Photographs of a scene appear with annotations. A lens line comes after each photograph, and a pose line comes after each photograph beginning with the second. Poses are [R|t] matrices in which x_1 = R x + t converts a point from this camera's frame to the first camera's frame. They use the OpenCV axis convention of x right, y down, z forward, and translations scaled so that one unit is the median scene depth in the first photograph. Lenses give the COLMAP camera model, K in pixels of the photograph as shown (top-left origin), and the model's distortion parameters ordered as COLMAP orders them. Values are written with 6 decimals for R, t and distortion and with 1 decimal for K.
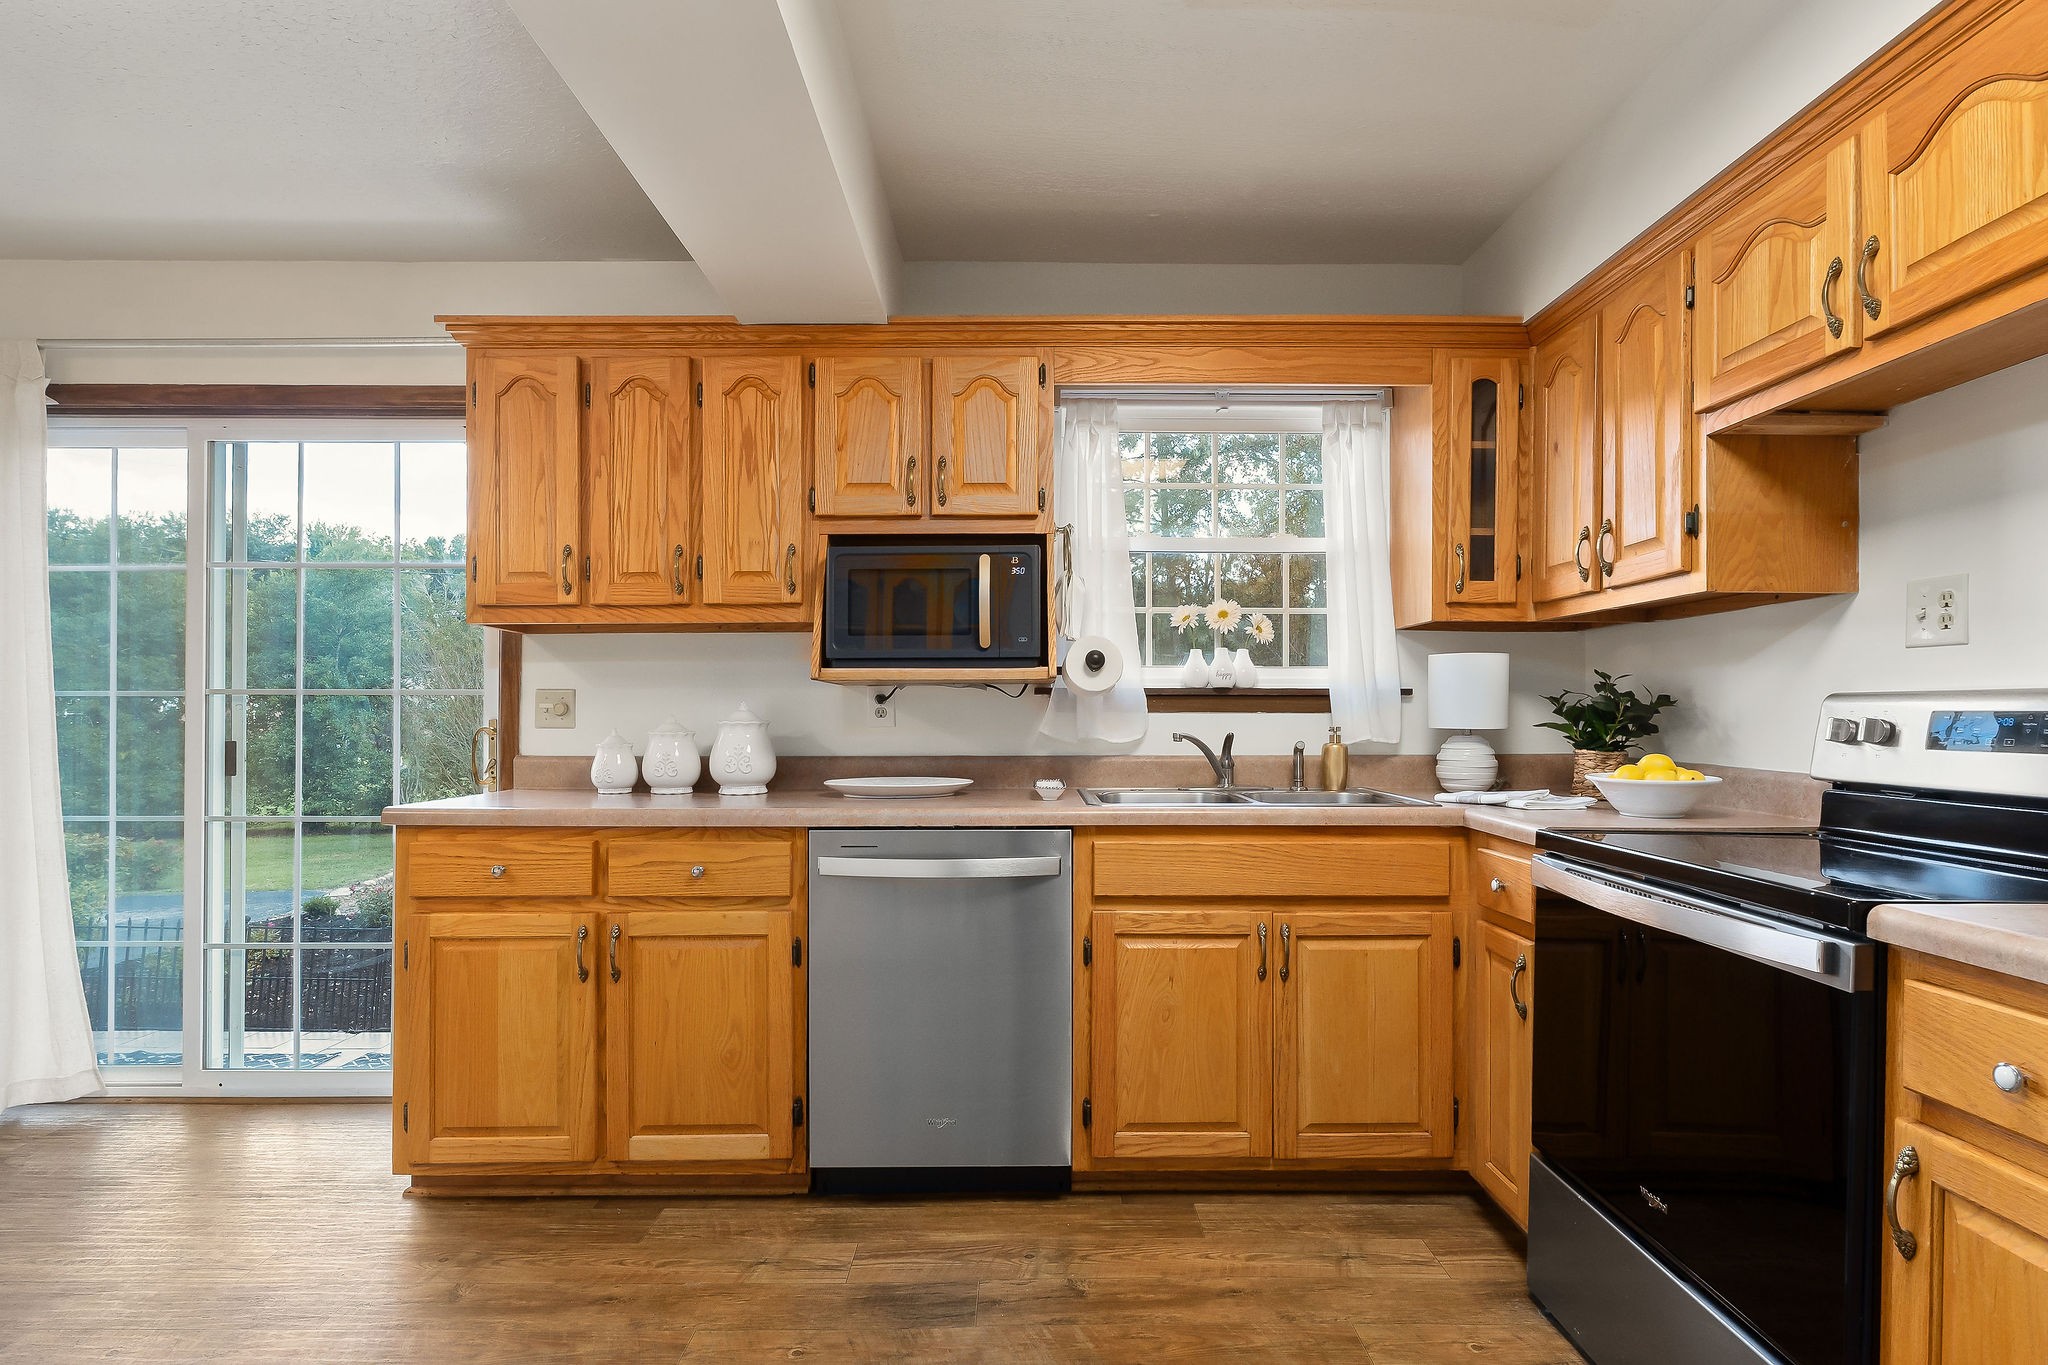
lens RADIAL K [[1040.6, 0, 1041.9], [0, 1040.6, 712.7], [0, 0, 1]] dist [-0.002519, 0.000732]
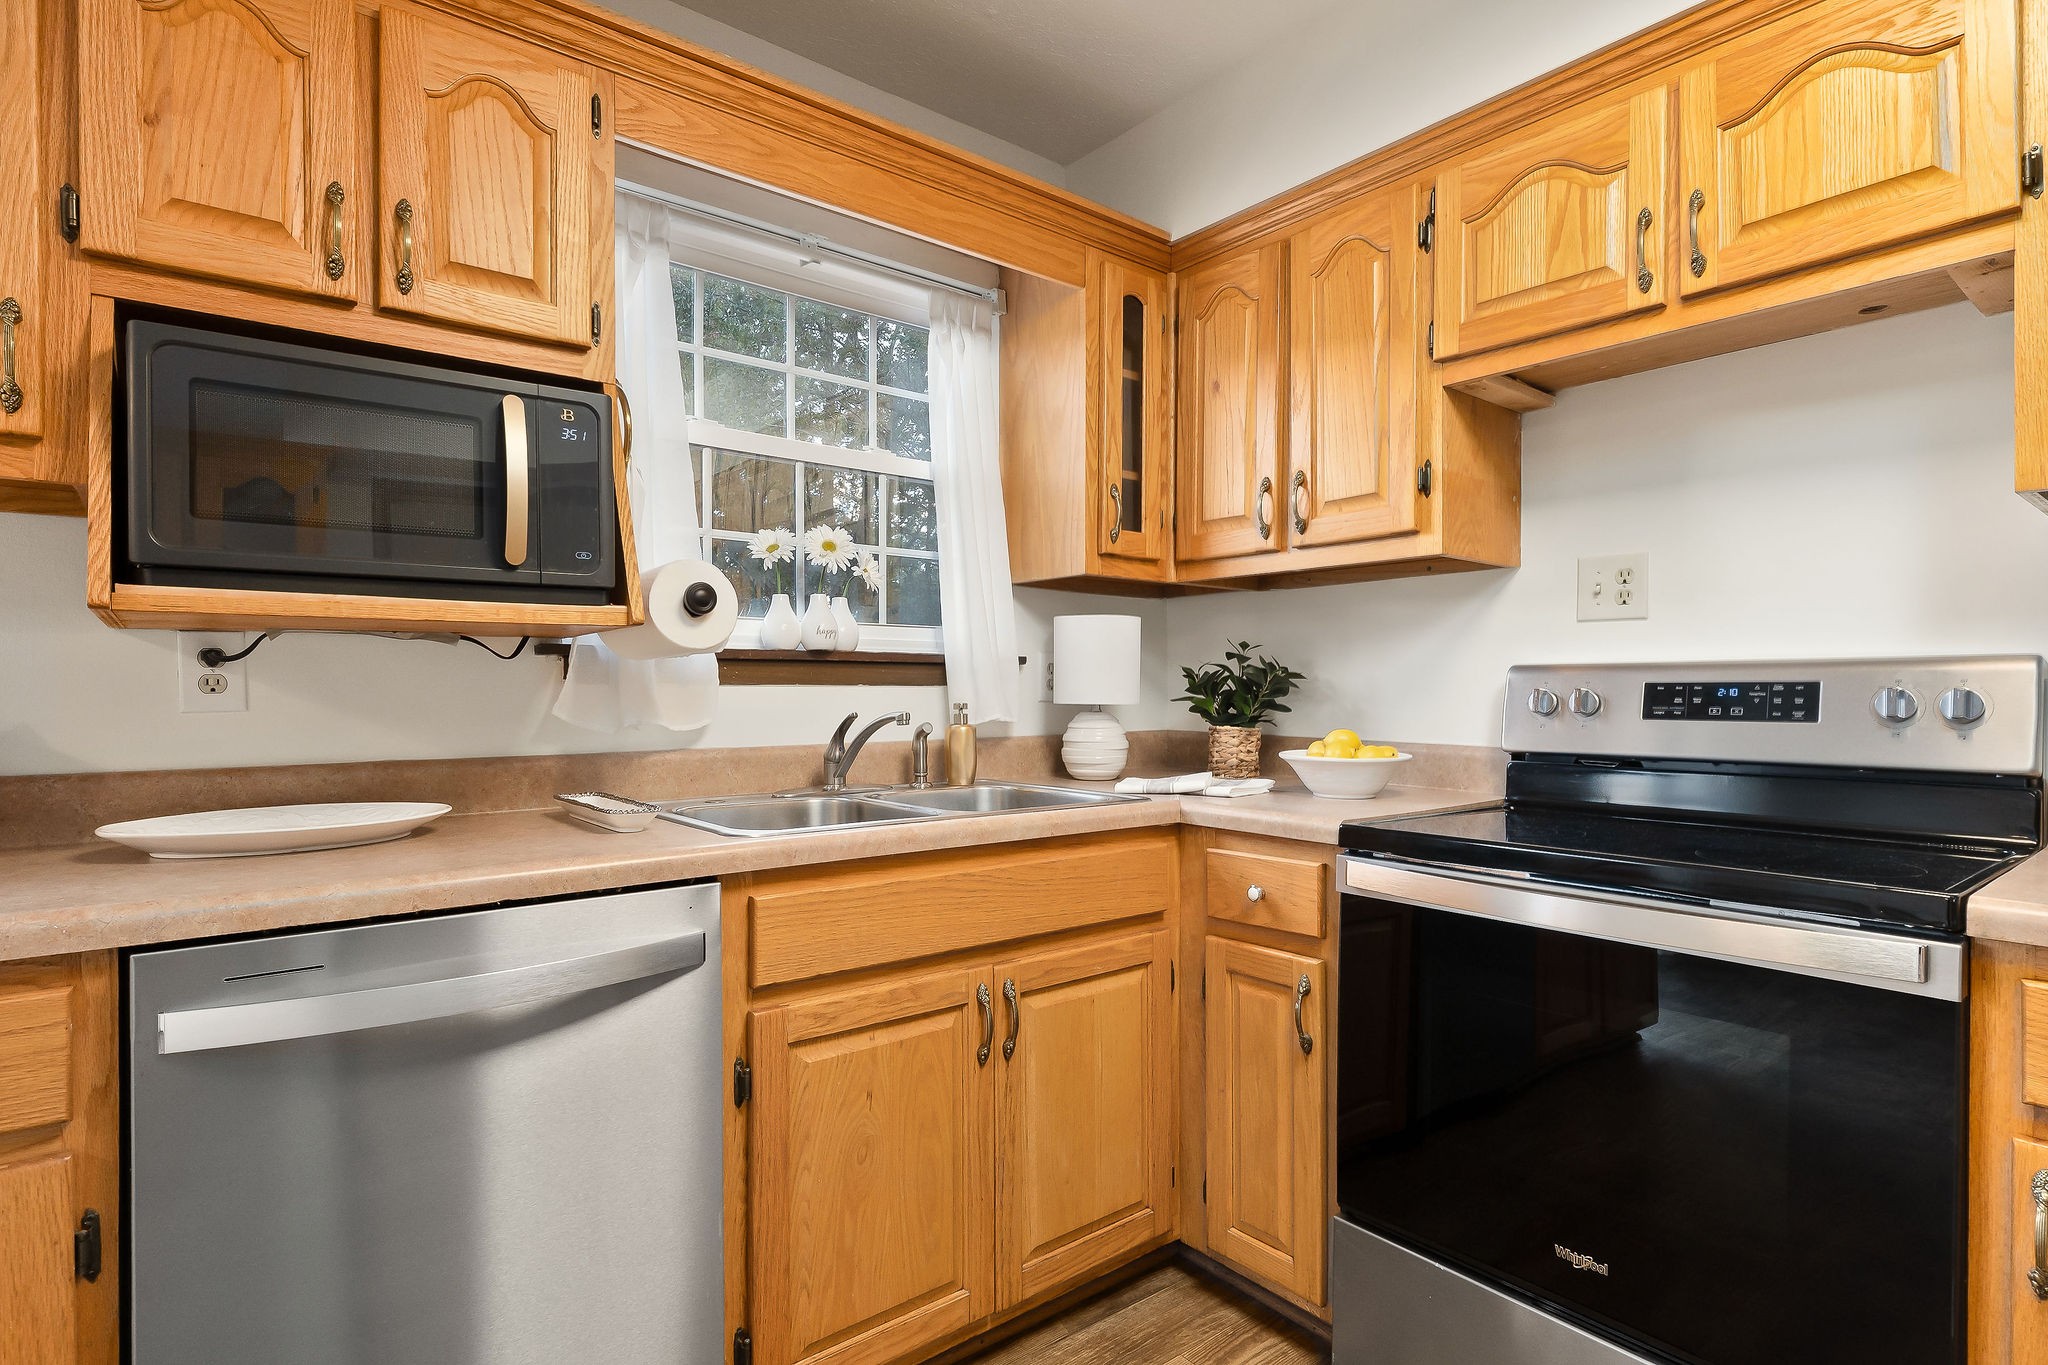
lens RADIAL K [[1040.6, 0, 1021.9], [0, 1040.6, 688.4], [0, 0, 1]] dist [-0.002519, 0.000732]
pose [[0.777208, 0.000139, 0.629243, -0.207039], [-0.000229, 1.000000, 0.000062, 0.002777], [-0.629243, -0.000192, 0.777208, 0.432764]]
